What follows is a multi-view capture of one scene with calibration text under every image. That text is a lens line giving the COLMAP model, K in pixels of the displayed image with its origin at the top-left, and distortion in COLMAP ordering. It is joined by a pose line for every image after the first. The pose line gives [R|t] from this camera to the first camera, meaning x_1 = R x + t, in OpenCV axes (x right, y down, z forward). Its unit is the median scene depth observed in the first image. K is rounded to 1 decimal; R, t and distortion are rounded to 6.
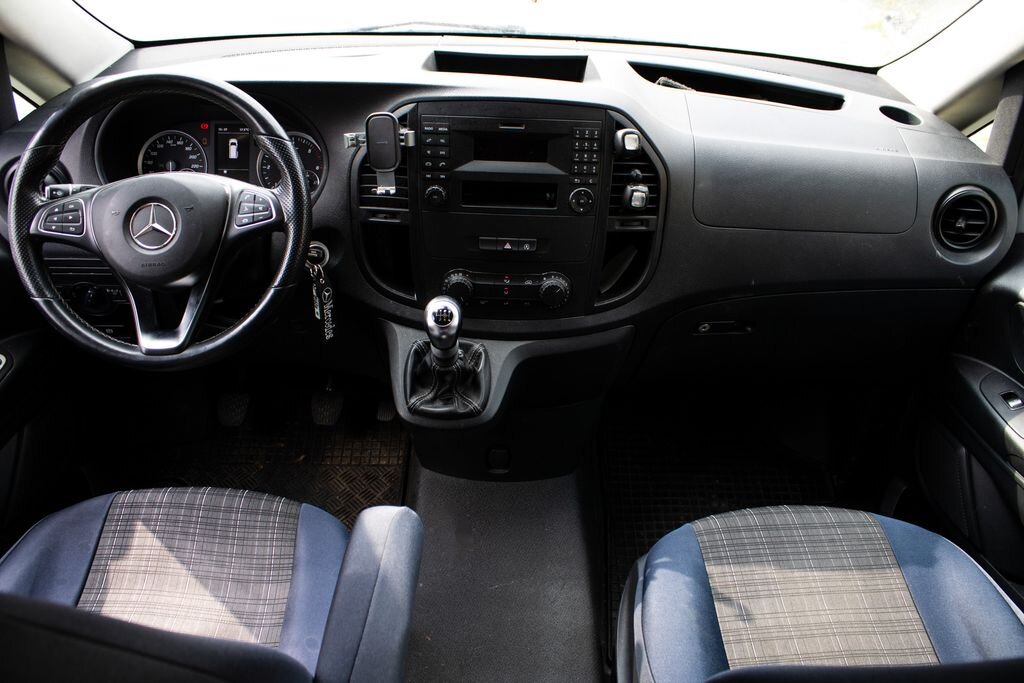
lens RADIAL K [[855.6, 0, 512.0], [0, 855.6, 341.5], [0, 0, 1]] dist [-0.159106, 0.129937]
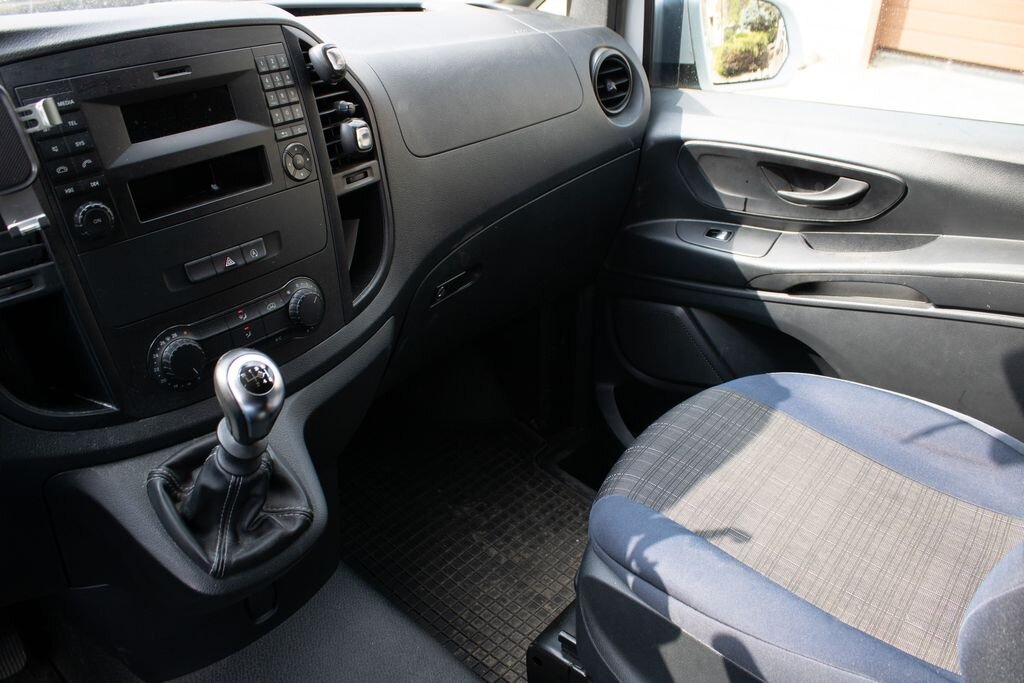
lens RADIAL K [[855.6, 0, 512.0], [0, 855.6, 341.5], [0, 0, 1]] dist [-0.159106, 0.129937]
pose [[0.646345, -0.393745, 0.653607, -0.301965], [0.441029, 0.891781, 0.101097, -0.030277], [-0.622681, 0.222917, 0.750051, 0.422620]]
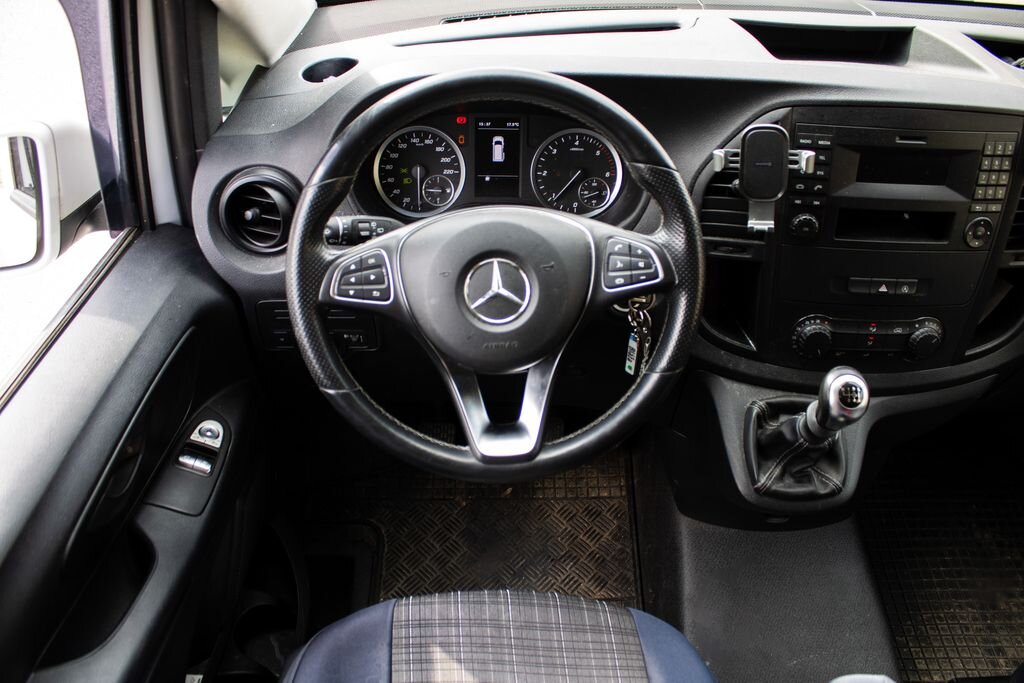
lens RADIAL K [[855.6, 0, 512.0], [0, 855.6, 341.5], [0, 0, 1]] dist [-0.159106, 0.129937]
pose [[0.999945, -0.010057, -0.003098, -0.354795], [0.010302, 0.995569, 0.093468, -0.140014], [0.002144, -0.093495, 0.995617, 0.220179]]
